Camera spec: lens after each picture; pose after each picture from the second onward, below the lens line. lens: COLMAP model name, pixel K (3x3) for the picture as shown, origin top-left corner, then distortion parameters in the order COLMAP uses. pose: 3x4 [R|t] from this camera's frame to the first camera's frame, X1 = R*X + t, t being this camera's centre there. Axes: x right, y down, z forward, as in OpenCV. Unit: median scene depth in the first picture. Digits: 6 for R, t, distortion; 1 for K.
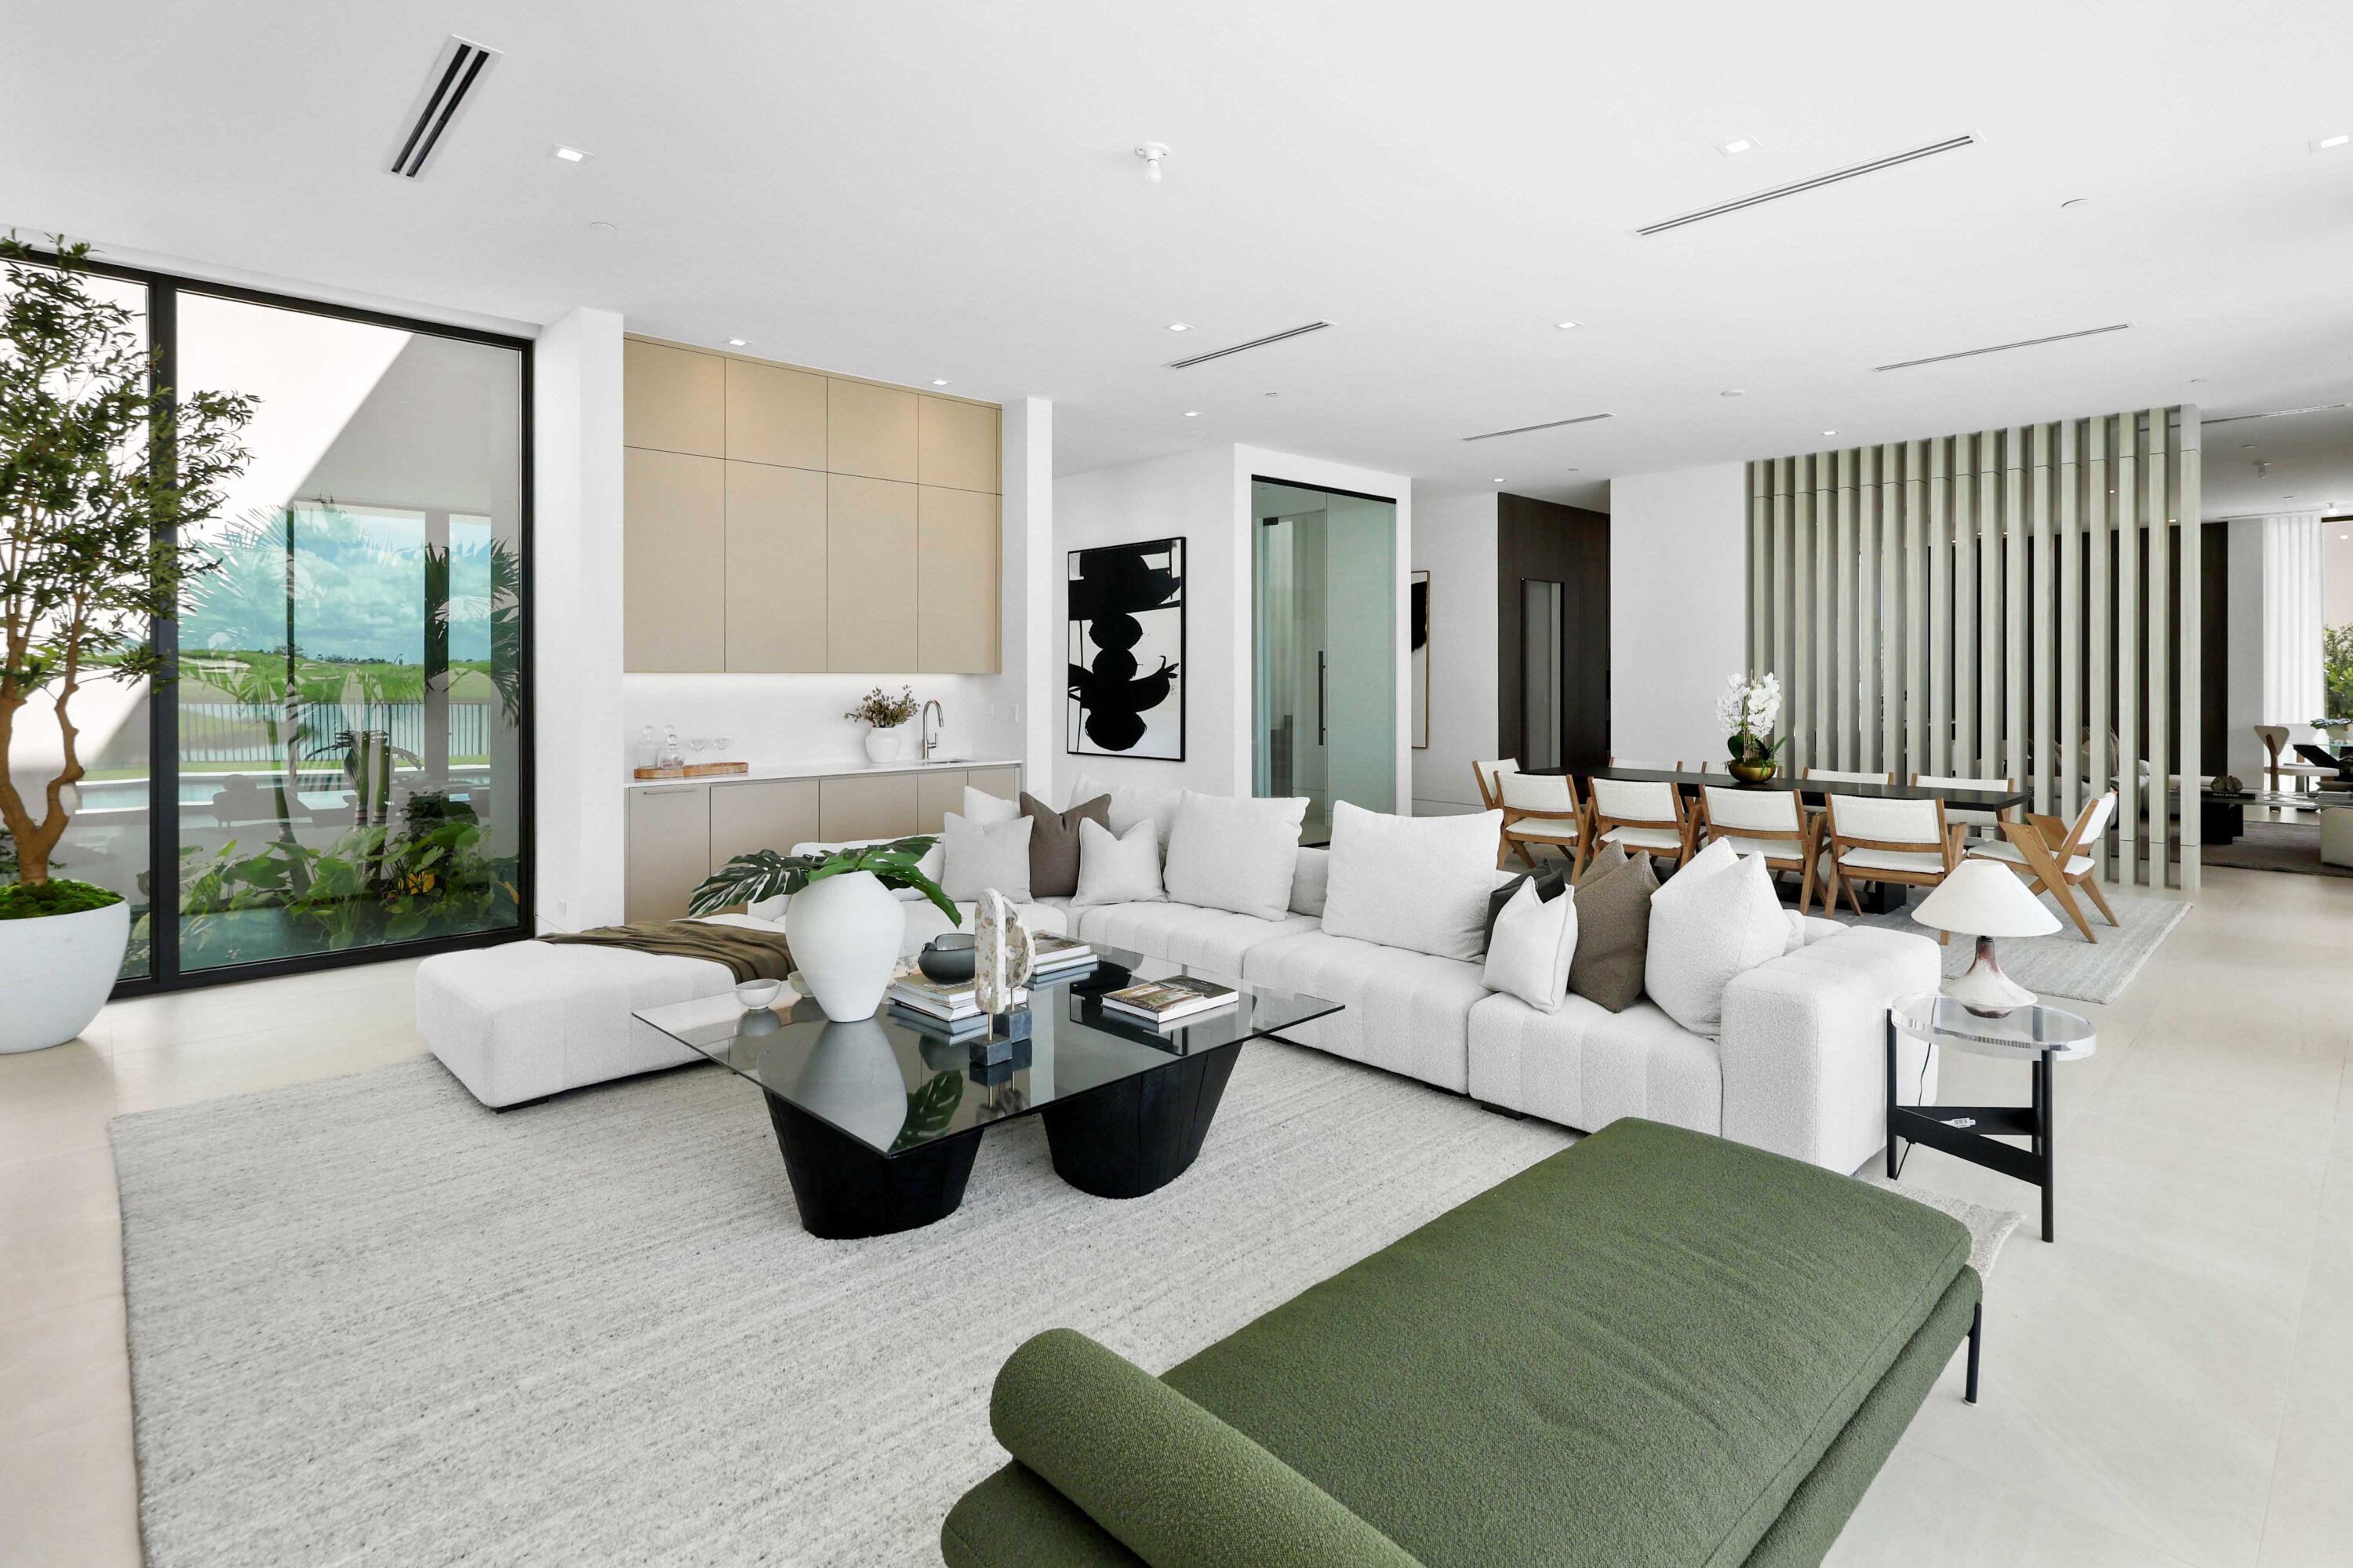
lens RADIAL K [[1141.9, 0, 1182.7], [0, 1141.9, 692.8], [0, 0, 1]] dist [-0.001564, -0.000136]
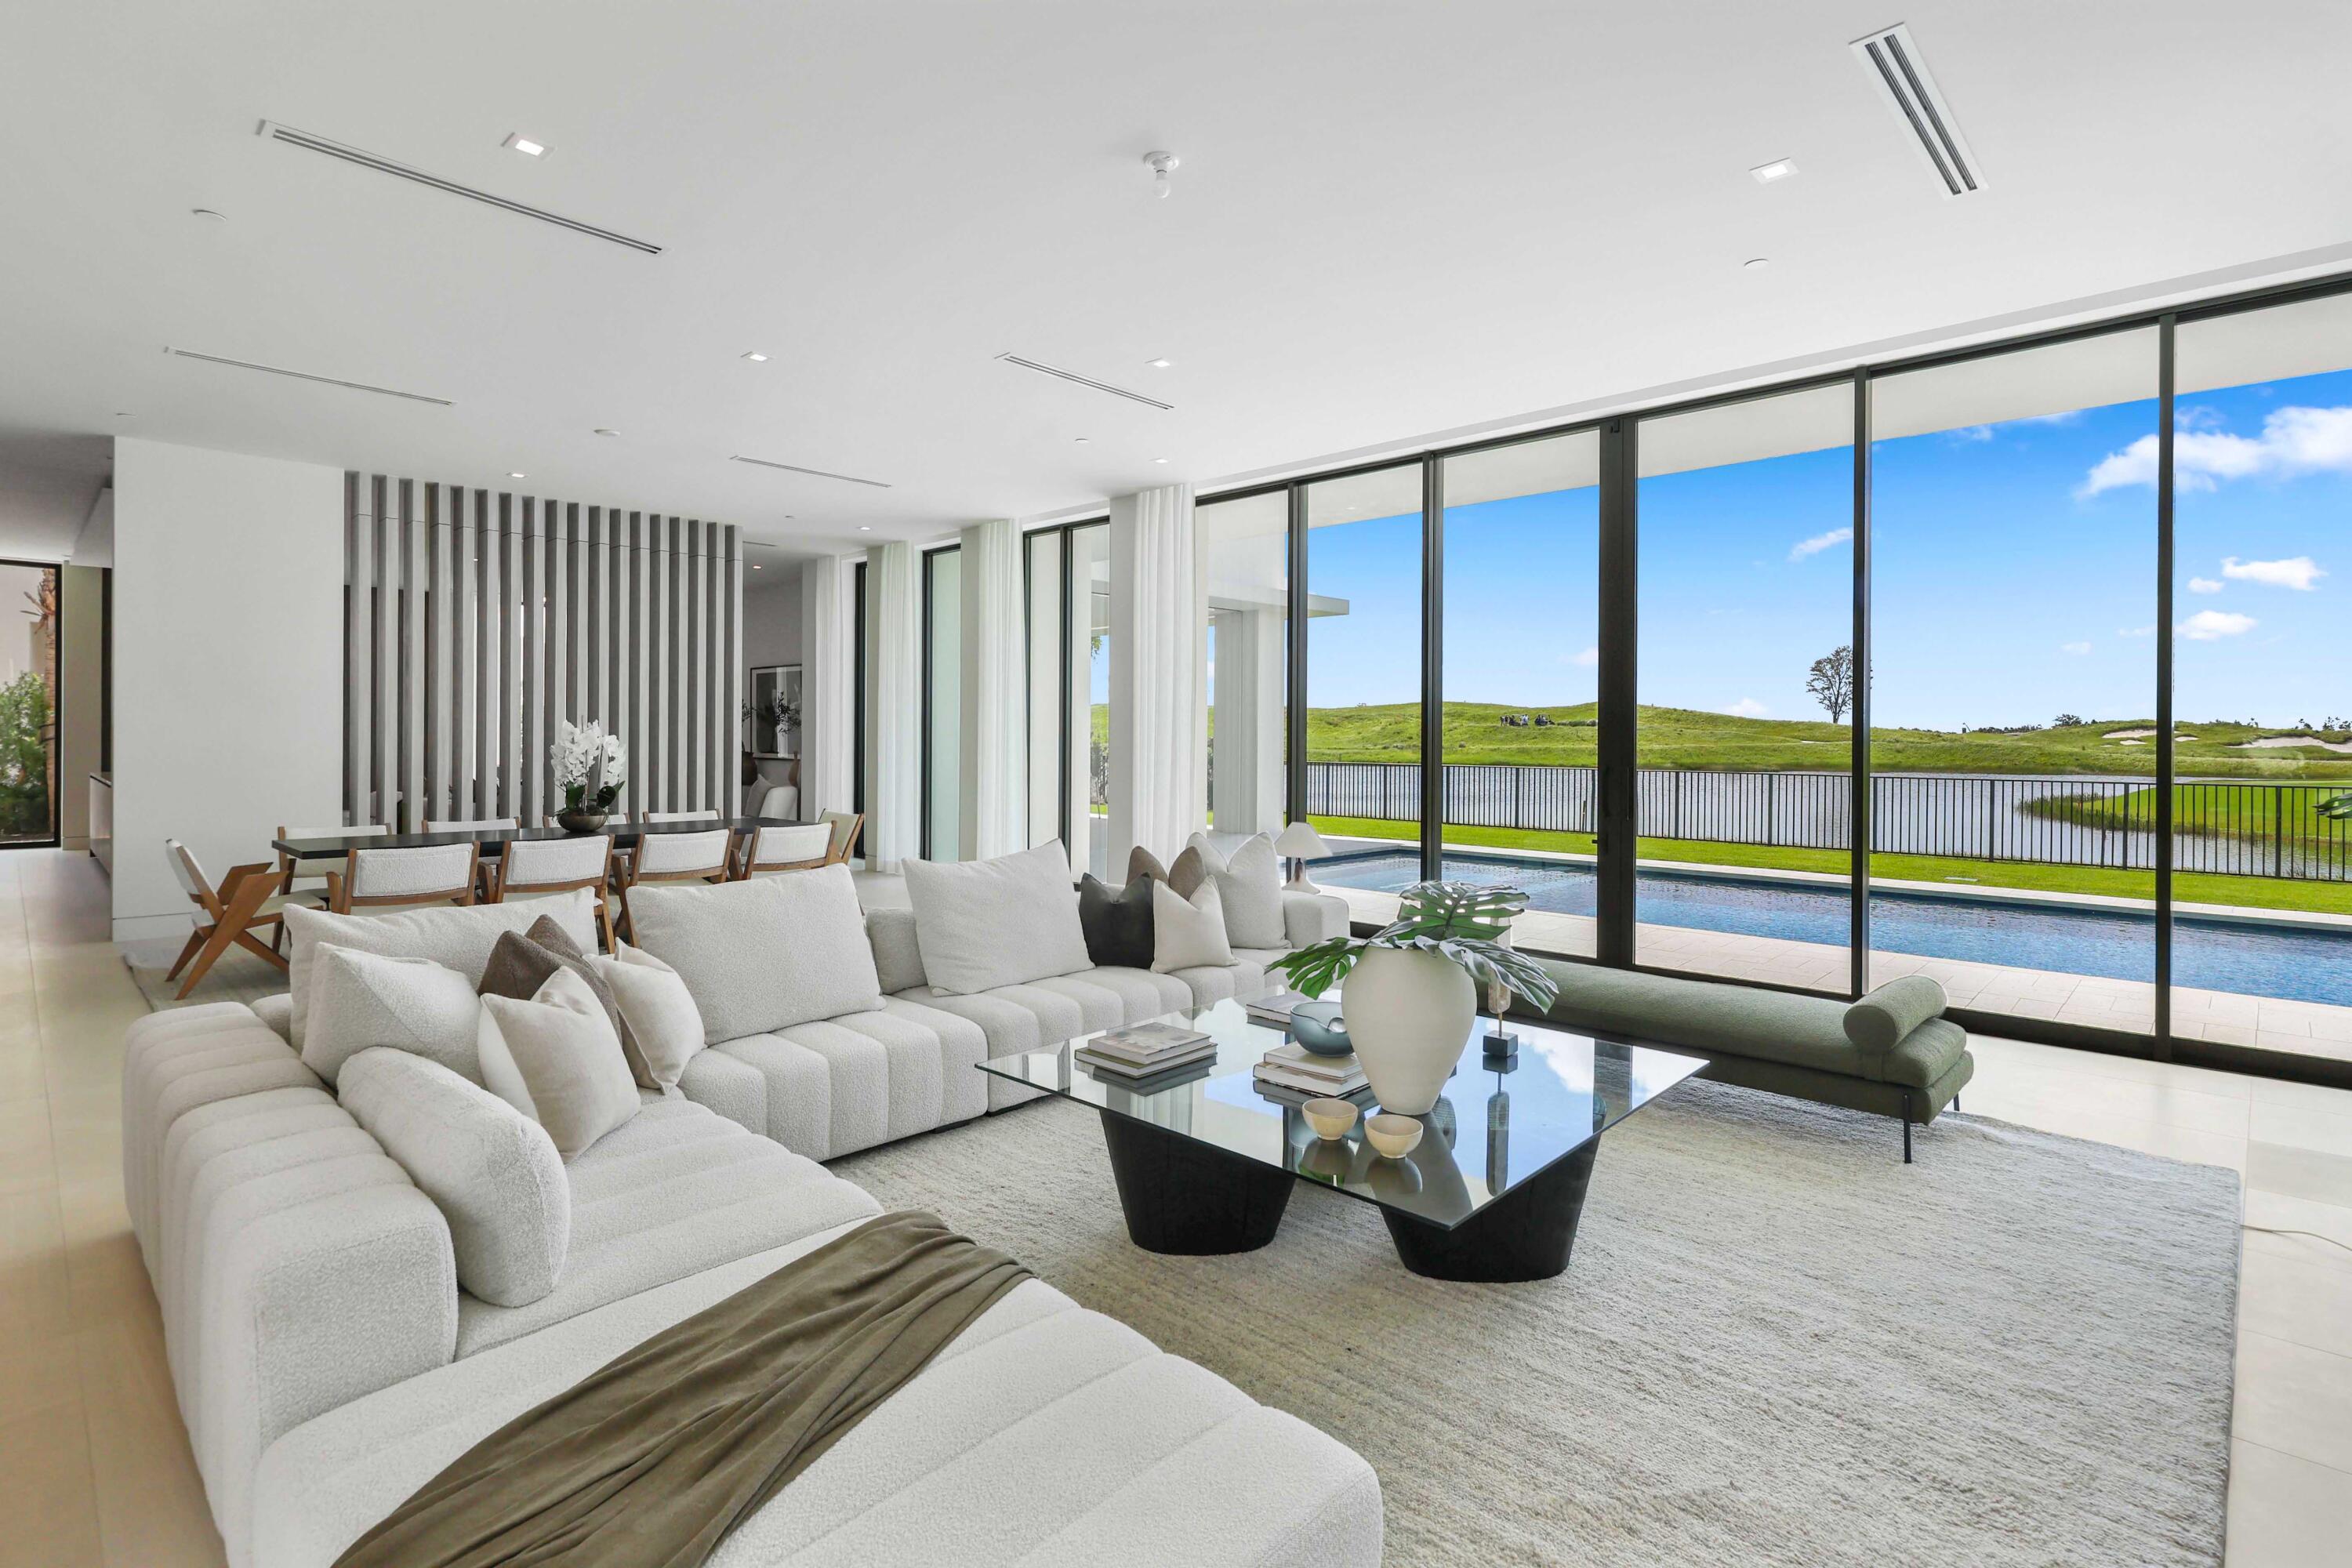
lens RADIAL K [[1145.1, 0, 1178.4], [0, 1145.1, 739.0], [0, 0, 1]] dist [-0.001437, -0.000265]
pose [[-0.041386, 0.002536, 0.999140, -0.425136], [-0.006134, 0.999977, -0.002792, -0.001168], [-0.999124, -0.006244, -0.041369, 0.442264]]
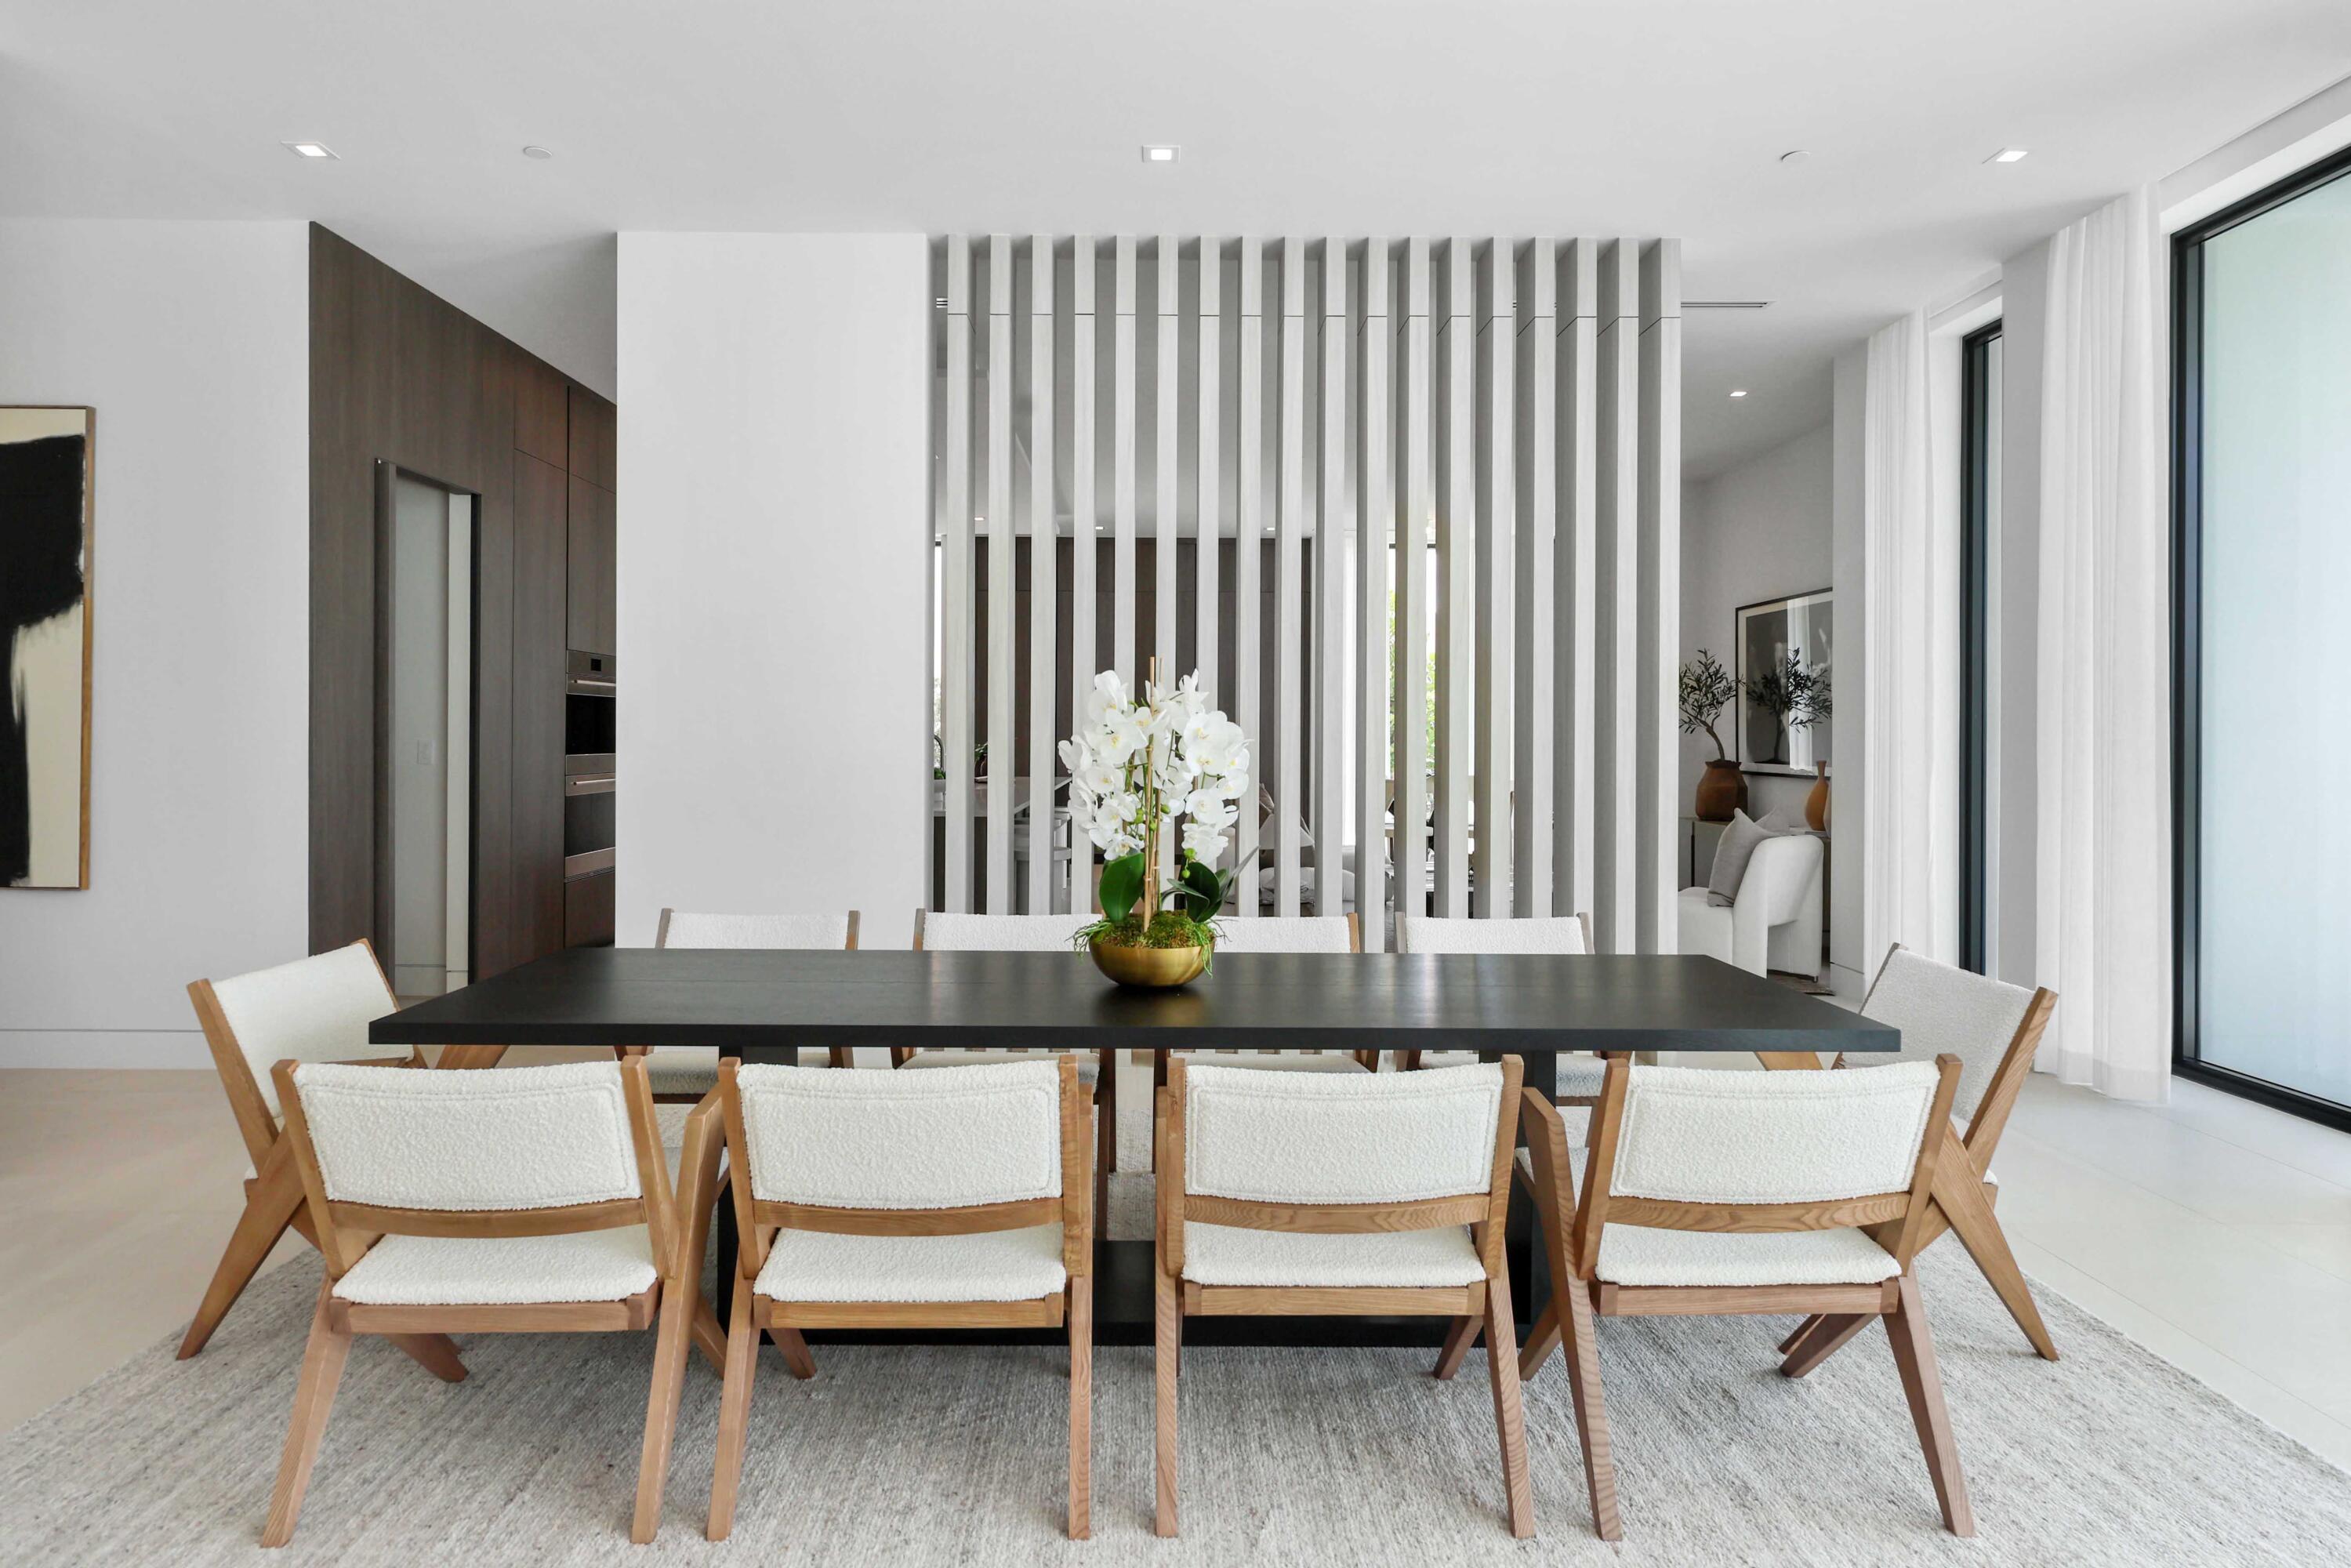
lens RADIAL K [[1343.2, 0, 1174.6], [0, 1343.2, 726.7], [0, 0, 1]] dist [0.038202, -0.001255]
pose [[0.672799, 0.010689, 0.739748, 0.167025], [-0.004416, 0.999936, -0.010433, 0.003470], [-0.739812, 0.003753, 0.672803, 0.601305]]
